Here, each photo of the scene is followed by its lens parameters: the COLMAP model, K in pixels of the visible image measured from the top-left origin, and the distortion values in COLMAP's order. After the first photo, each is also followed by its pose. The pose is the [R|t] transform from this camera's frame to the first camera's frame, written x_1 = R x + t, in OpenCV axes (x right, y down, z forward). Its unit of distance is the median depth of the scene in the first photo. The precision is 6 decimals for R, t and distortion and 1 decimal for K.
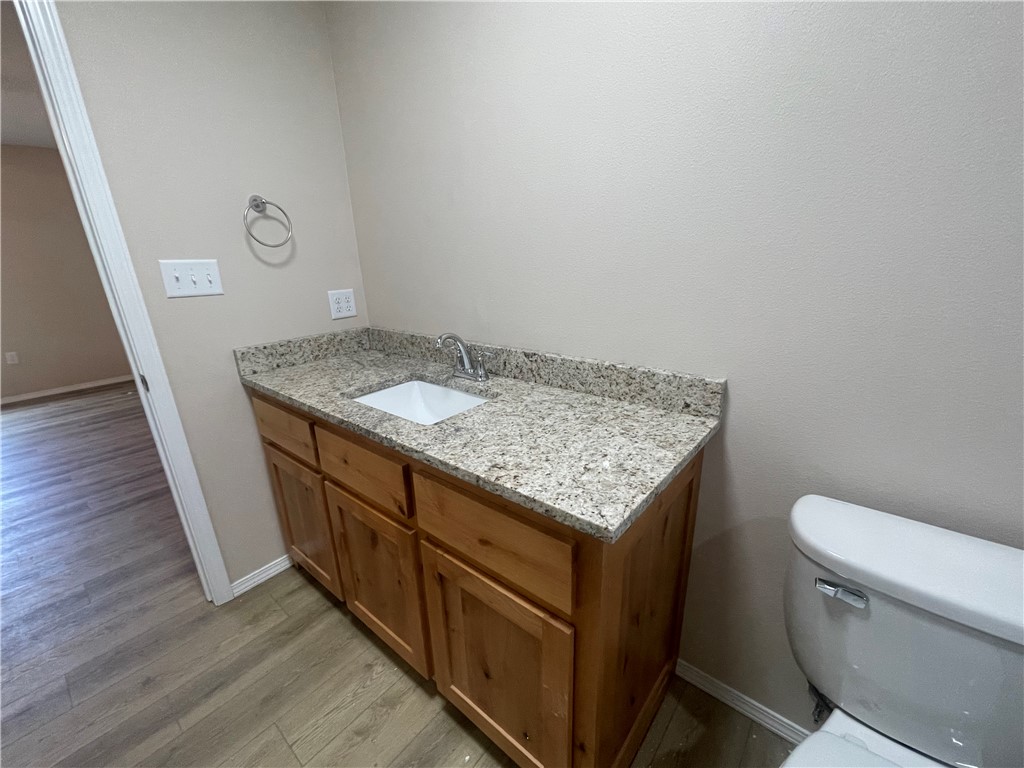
lens RADIAL K [[427.1, 0, 509.2], [0, 427.1, 387.3], [0, 0, 1]] dist [-0.003068, 0.002328]
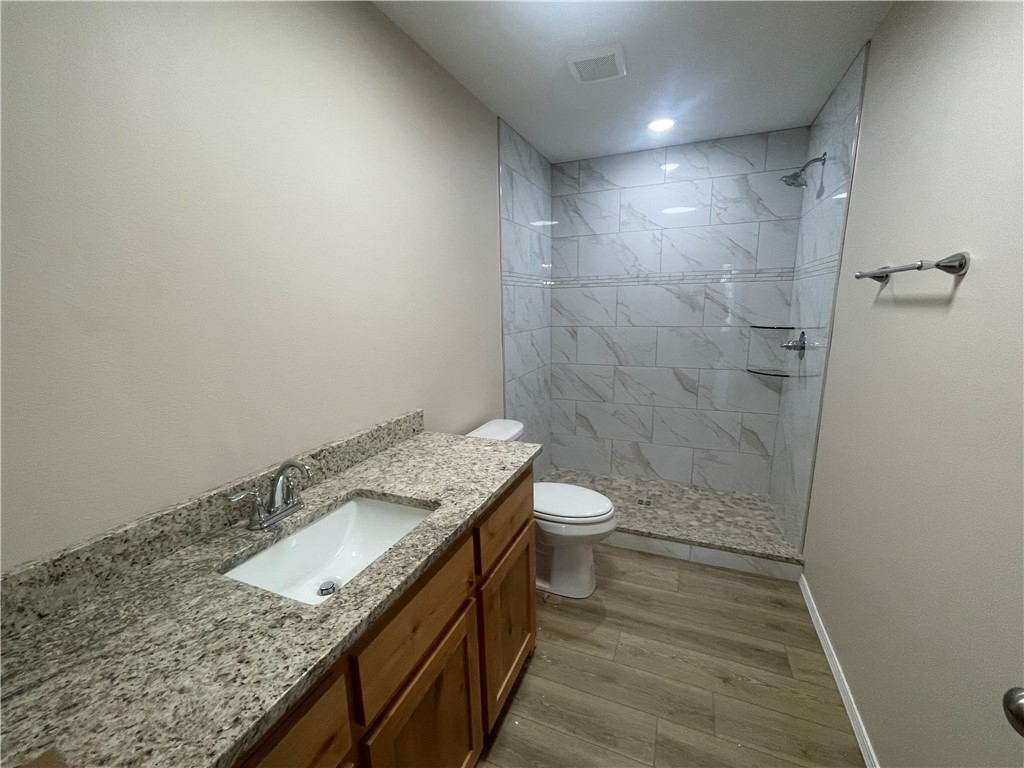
lens RADIAL K [[427.1, 0, 505.7], [0, 427.1, 385.8], [0, 0, 1]] dist [-0.003068, 0.002328]
pose [[-0.285535, -0.139086, 0.948222, -1.079968], [0.326975, 0.915908, 0.232807, -0.339066], [-0.900865, 0.376519, -0.216046, 0.861188]]
